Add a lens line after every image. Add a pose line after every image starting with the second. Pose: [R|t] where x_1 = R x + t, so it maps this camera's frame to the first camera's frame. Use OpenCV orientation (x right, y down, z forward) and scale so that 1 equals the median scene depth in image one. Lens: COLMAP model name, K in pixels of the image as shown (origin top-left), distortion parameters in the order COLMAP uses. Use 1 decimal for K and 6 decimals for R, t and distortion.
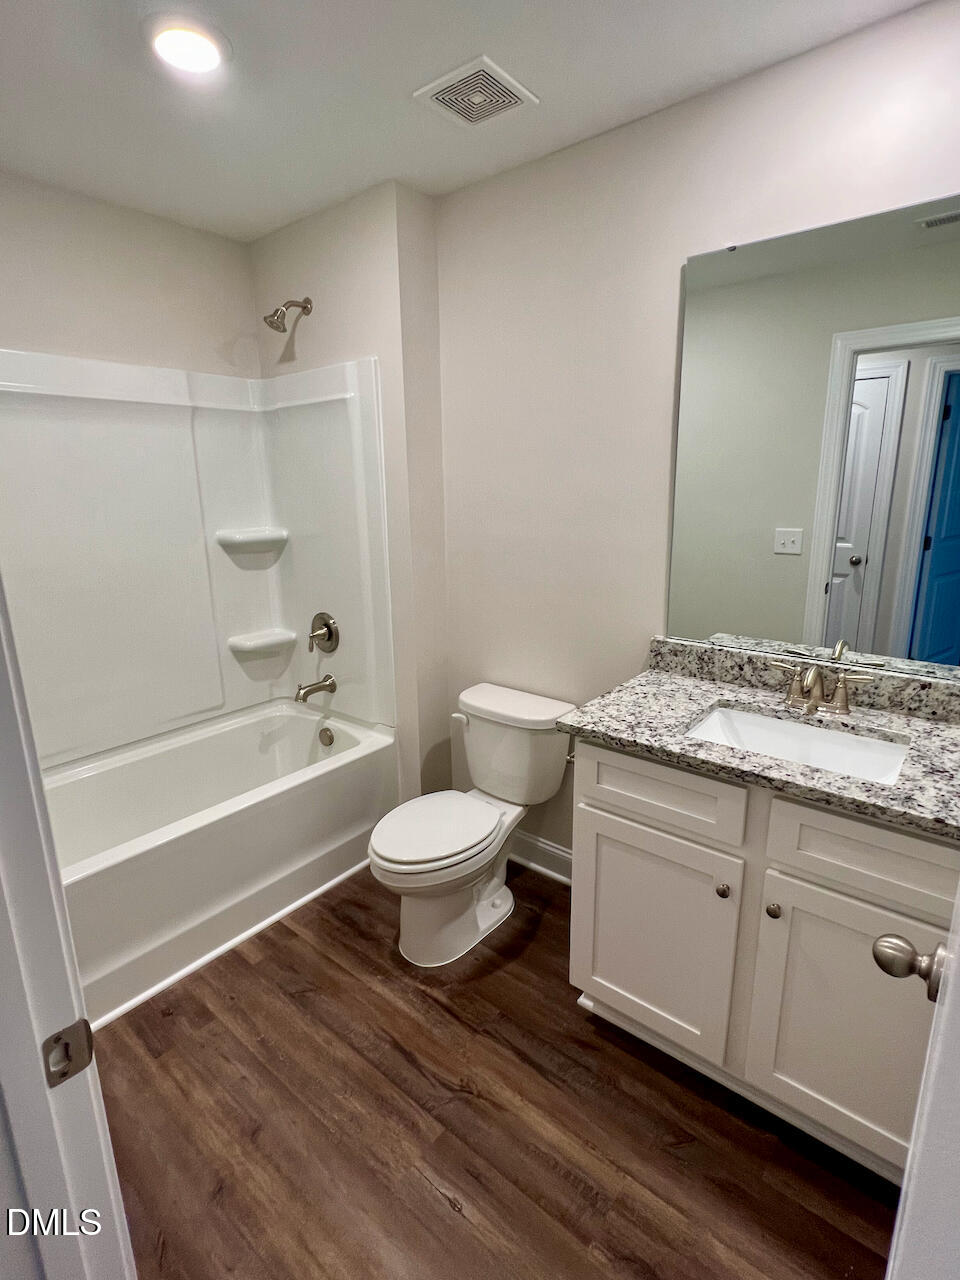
lens RADIAL K [[652.9, 0, 480.0], [0, 652.9, 640.0], [0, 0, 1]] dist [0.000413, 0.000260]
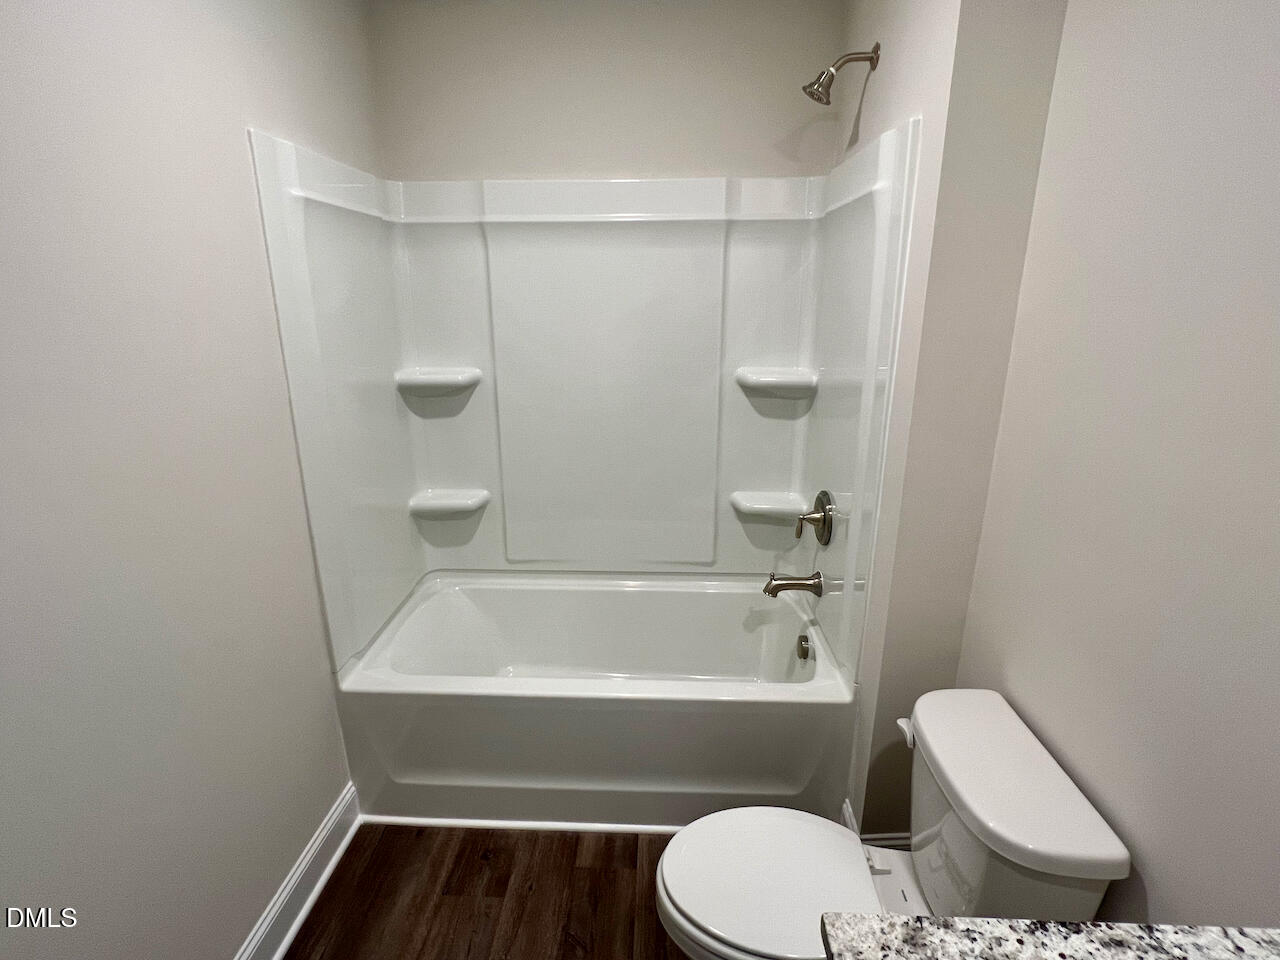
lens RADIAL K [[634.5, 0, 640.0], [0, 634.5, 480.0], [0, 0, 1]] dist [0.000224, 0.000182]
pose [[0.590535, 0.239319, -0.770710, 0.258578], [-0.193565, 0.969143, 0.152622, -0.170698], [0.783454, 0.059054, 0.618637, 0.532012]]
